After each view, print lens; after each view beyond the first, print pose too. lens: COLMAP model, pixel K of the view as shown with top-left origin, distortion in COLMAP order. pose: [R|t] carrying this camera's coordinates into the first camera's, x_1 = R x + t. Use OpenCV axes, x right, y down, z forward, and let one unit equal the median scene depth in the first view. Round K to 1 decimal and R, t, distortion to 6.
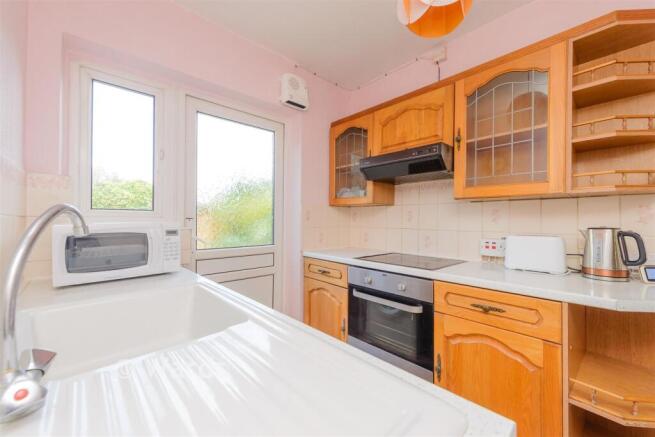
lens RADIAL K [[262.6, 0, 327.5], [0, 262.6, 218.5], [0, 0, 1]] dist [-0.000444, -0.000046]
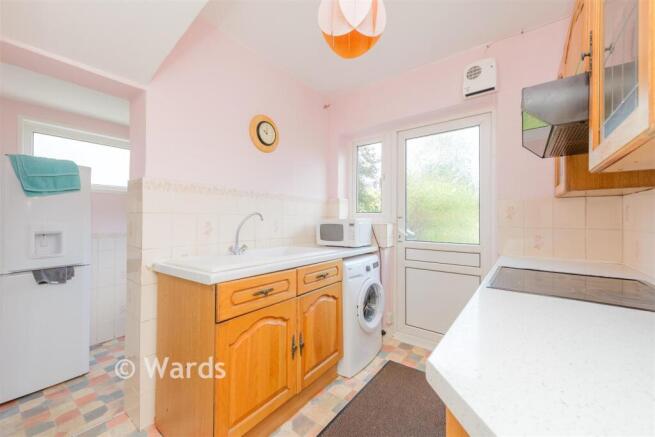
lens RADIAL K [[262.6, 0, 327.5], [0, 262.6, 218.5], [0, 0, 1]] dist [-0.000444, -0.000046]
pose [[0.165468, -0.015707, -0.986090, 0.768558], [-0.003386, 0.999858, -0.016494, 0.027274], [0.986209, 0.006068, 0.165392, 0.365562]]
